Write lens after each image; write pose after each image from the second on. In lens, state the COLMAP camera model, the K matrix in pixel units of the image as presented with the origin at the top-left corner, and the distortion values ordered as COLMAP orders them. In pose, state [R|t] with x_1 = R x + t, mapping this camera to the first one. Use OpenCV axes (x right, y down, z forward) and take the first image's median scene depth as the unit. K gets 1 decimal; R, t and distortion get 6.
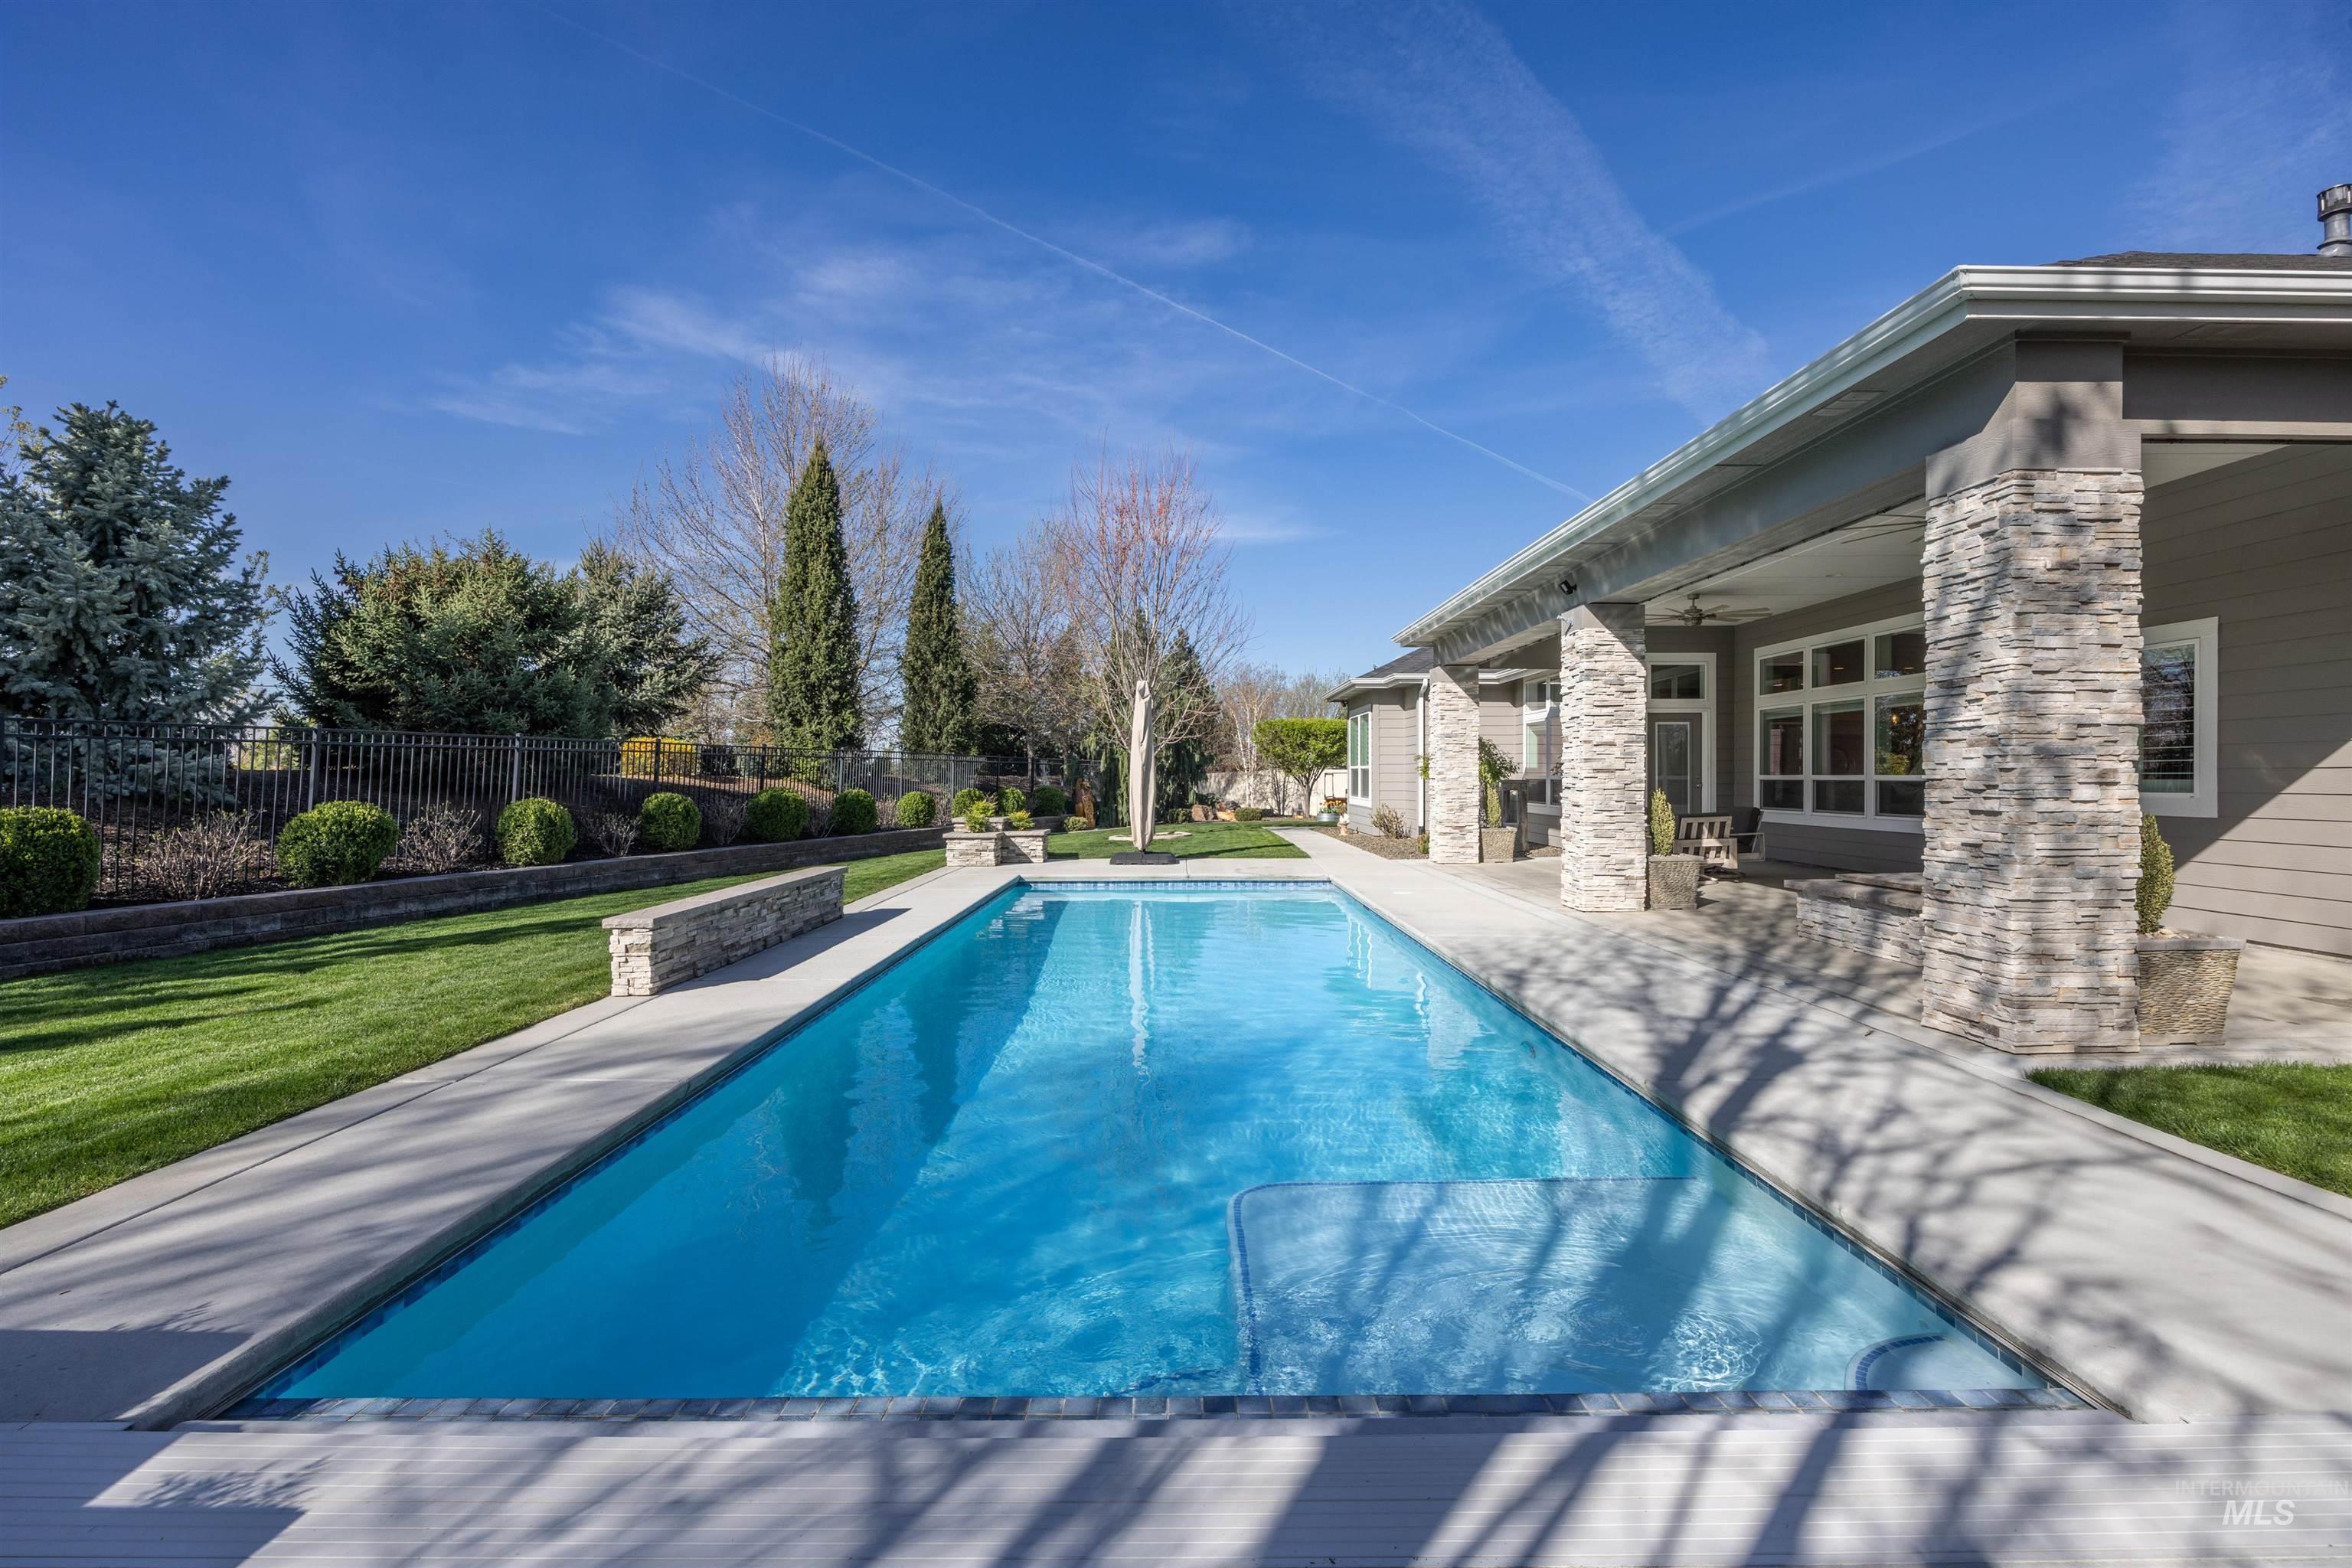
lens RADIAL K [[1108.0, 0, 1212.3], [0, 1108.0, 716.5], [0, 0, 1]] dist [0.003323, 0.001057]
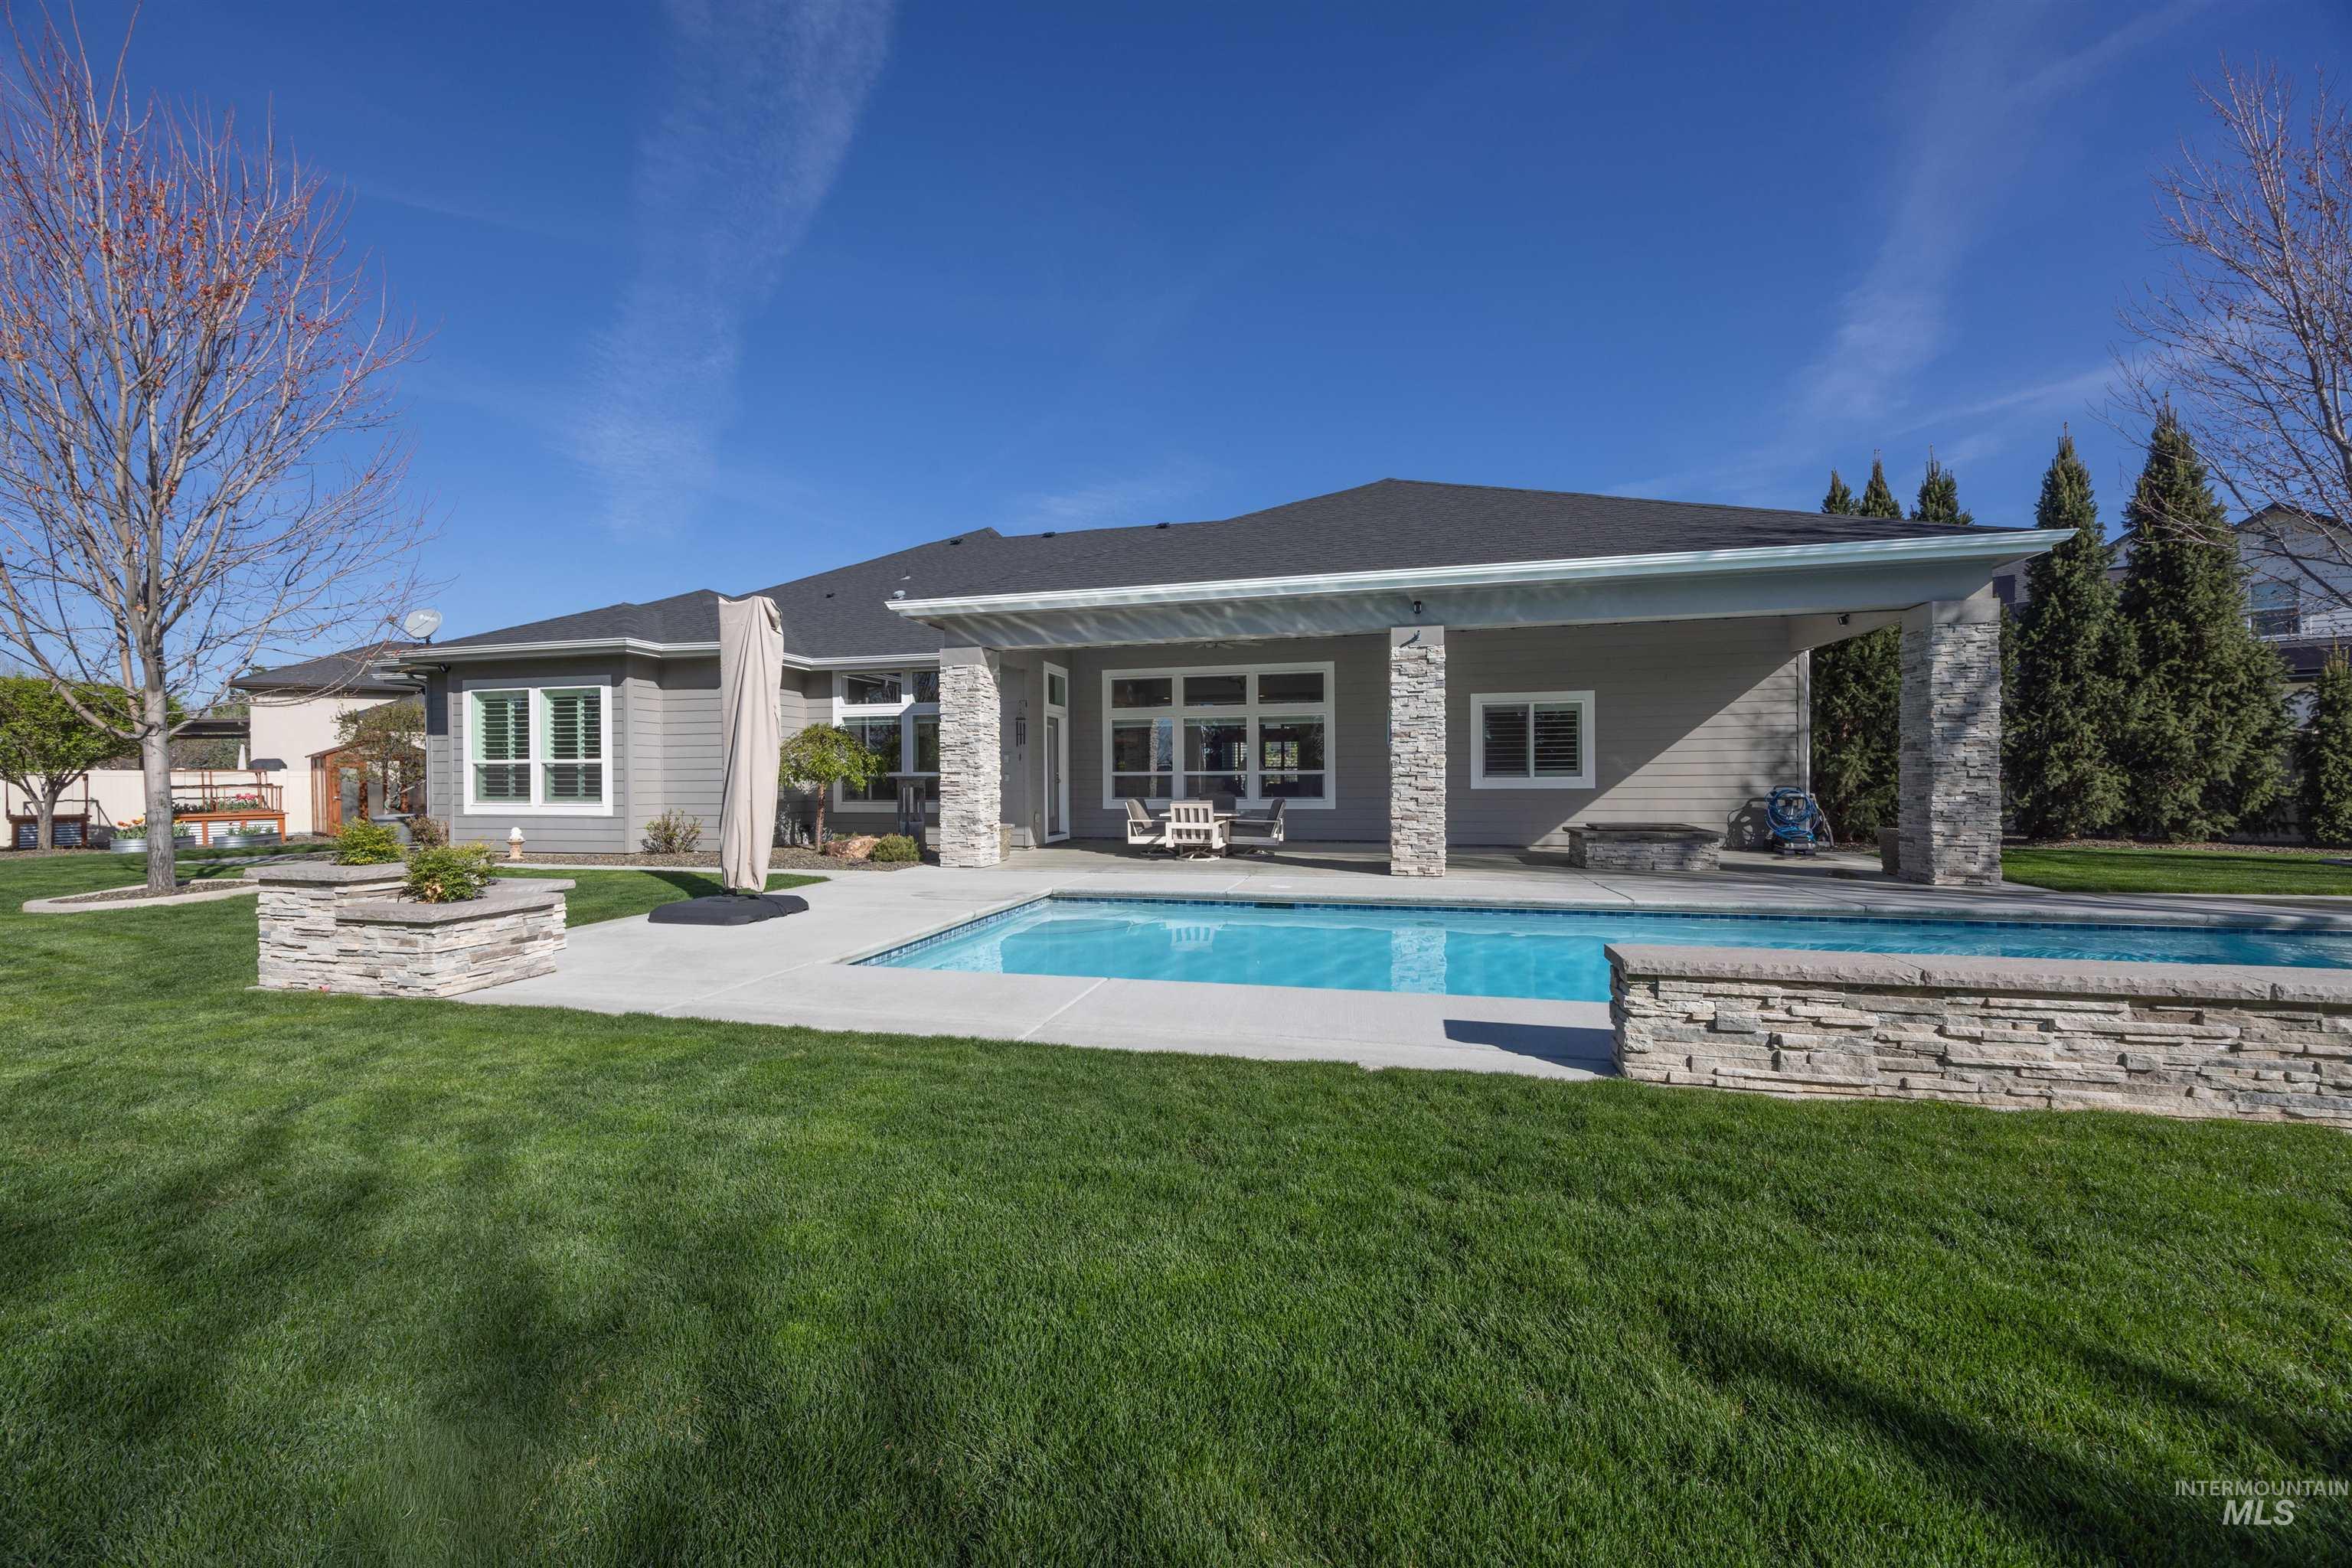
lens RADIAL K [[893.5, 0, 1181.6], [0, 893.5, 791.6], [0, 0, 1]] dist [0.009401, 0.000002]
pose [[0.262898, -0.013039, 0.964735, -0.323371], [-0.045517, 0.998628, 0.025901, 0.031808], [-0.963749, -0.050721, 0.261944, 0.469228]]
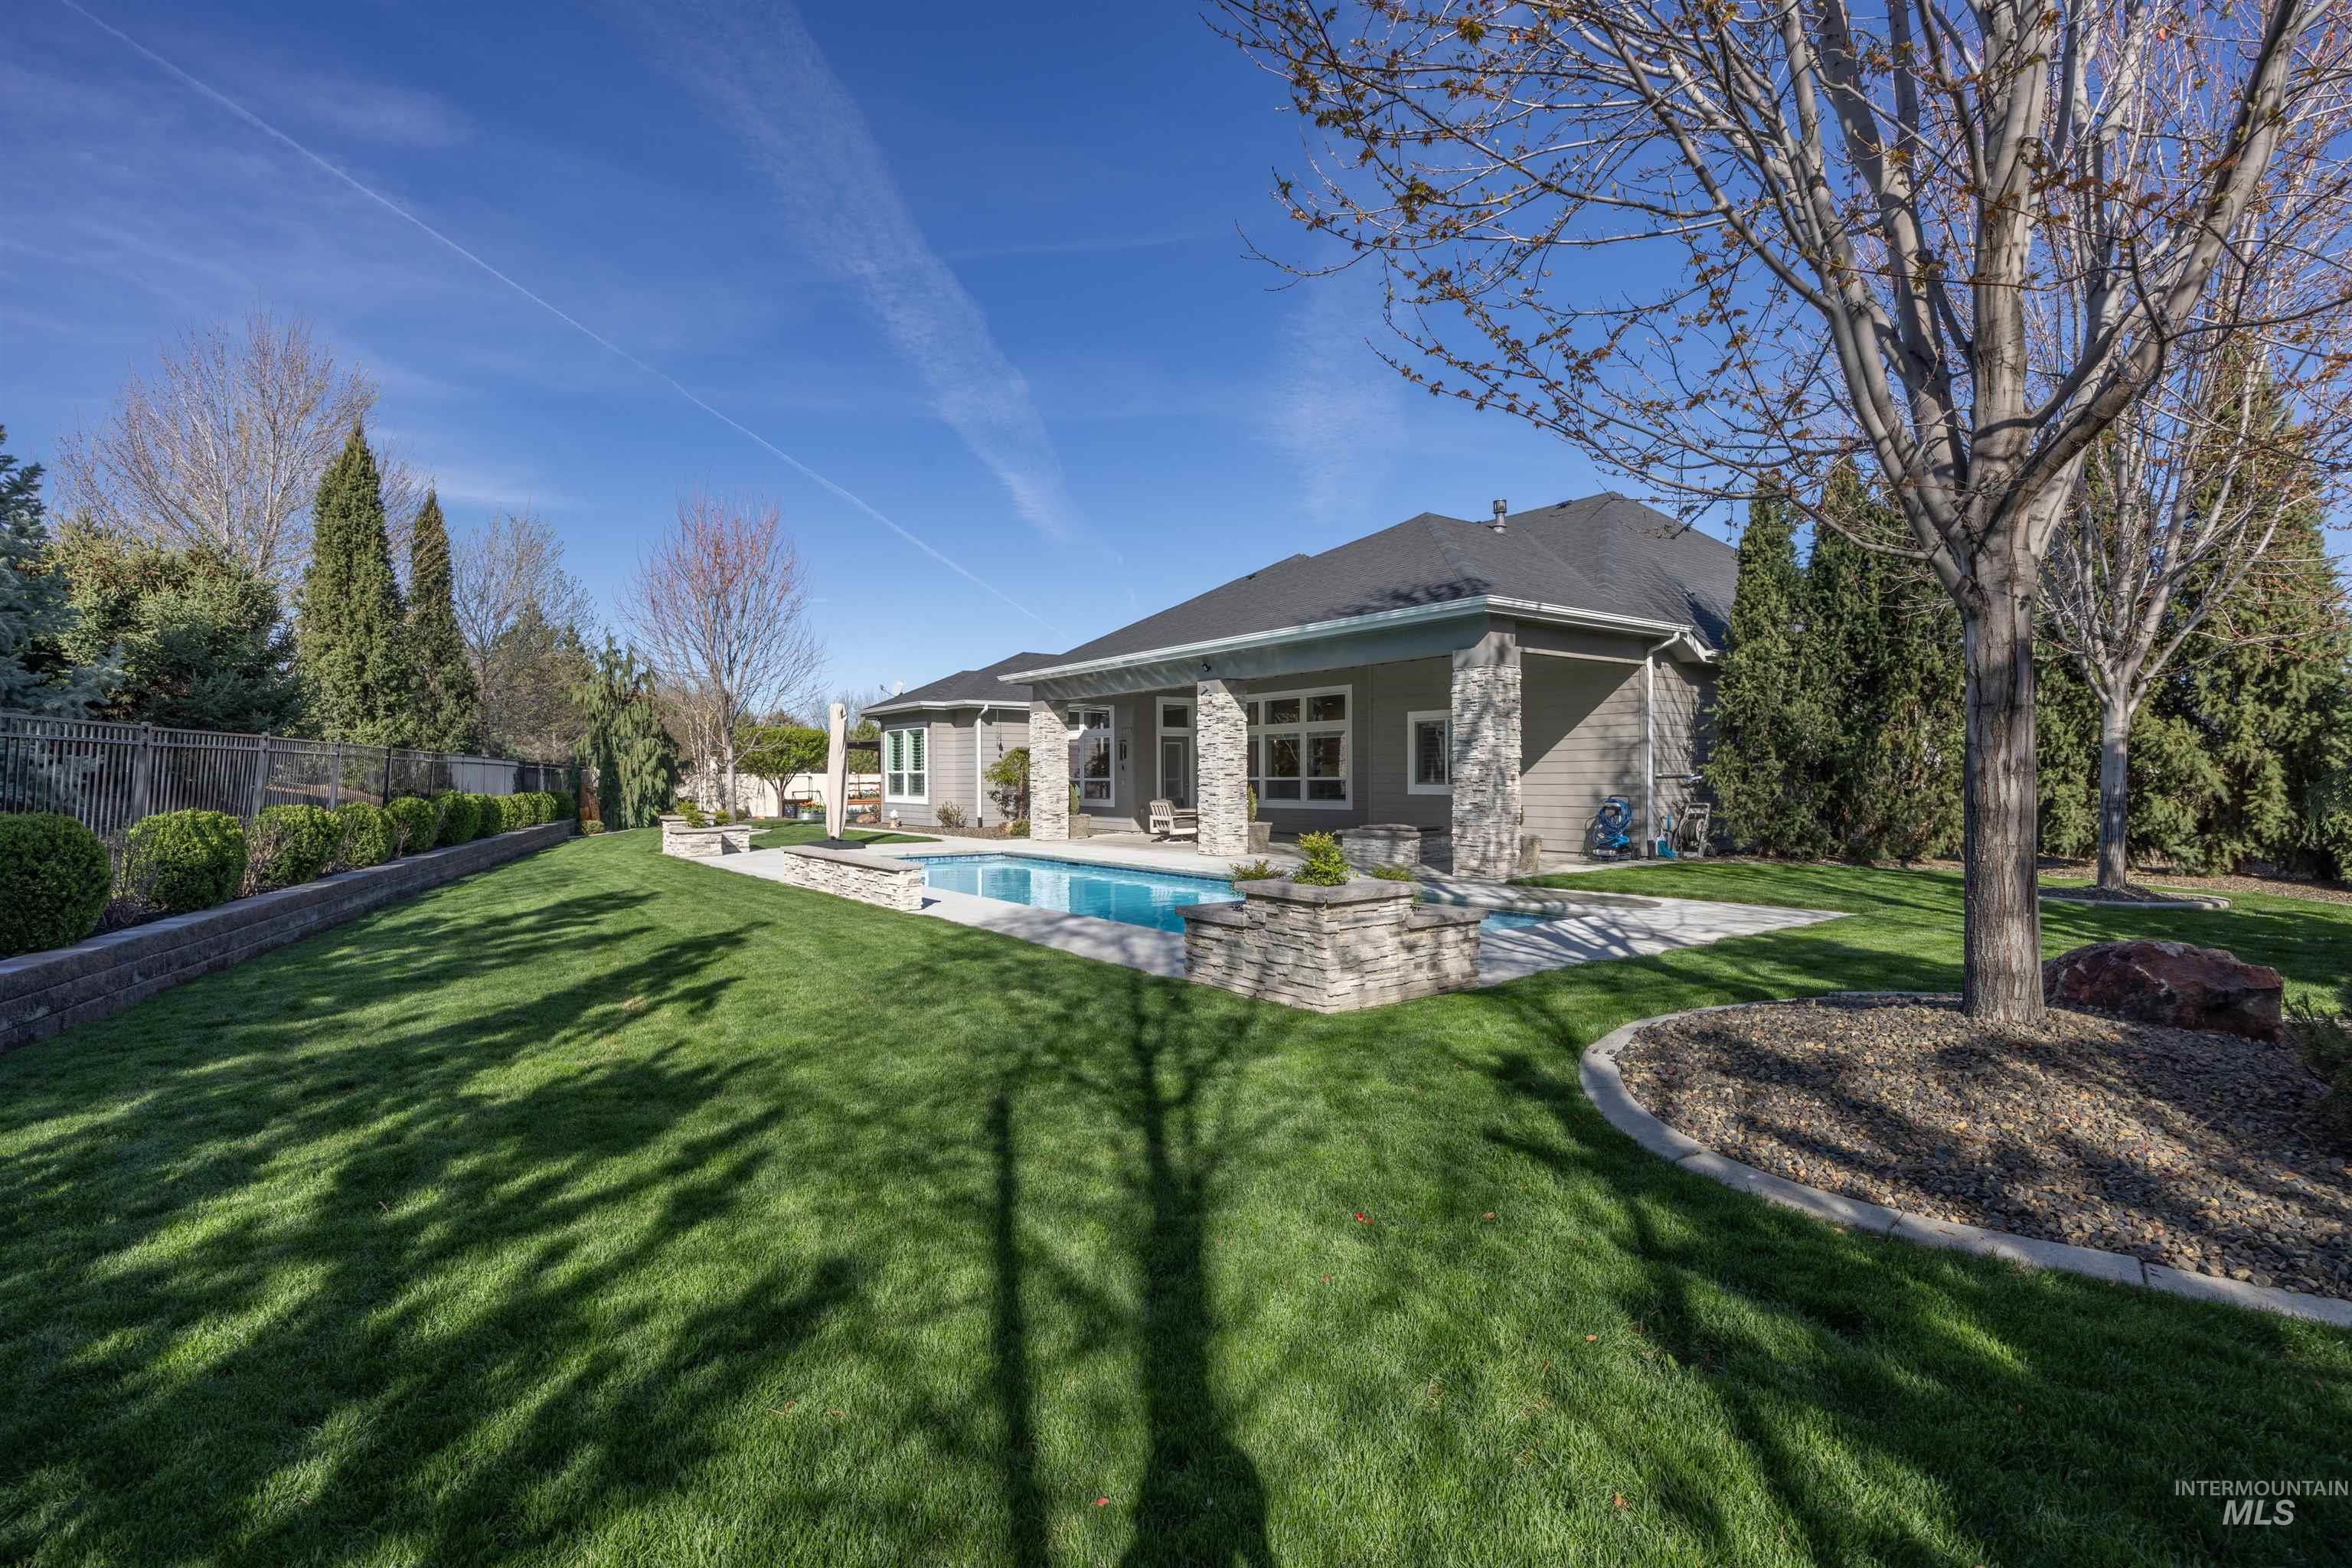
lens RADIAL K [[1108.0, 0, 1173.6], [0, 1108.0, 783.9], [0, 0, 1]] dist [0.003323, 0.001057]
pose [[0.824161, -0.005382, 0.566329, -0.328560], [-0.026824, 0.998462, 0.048525, -0.009186], [-0.565719, -0.055184, 0.822749, -0.181999]]
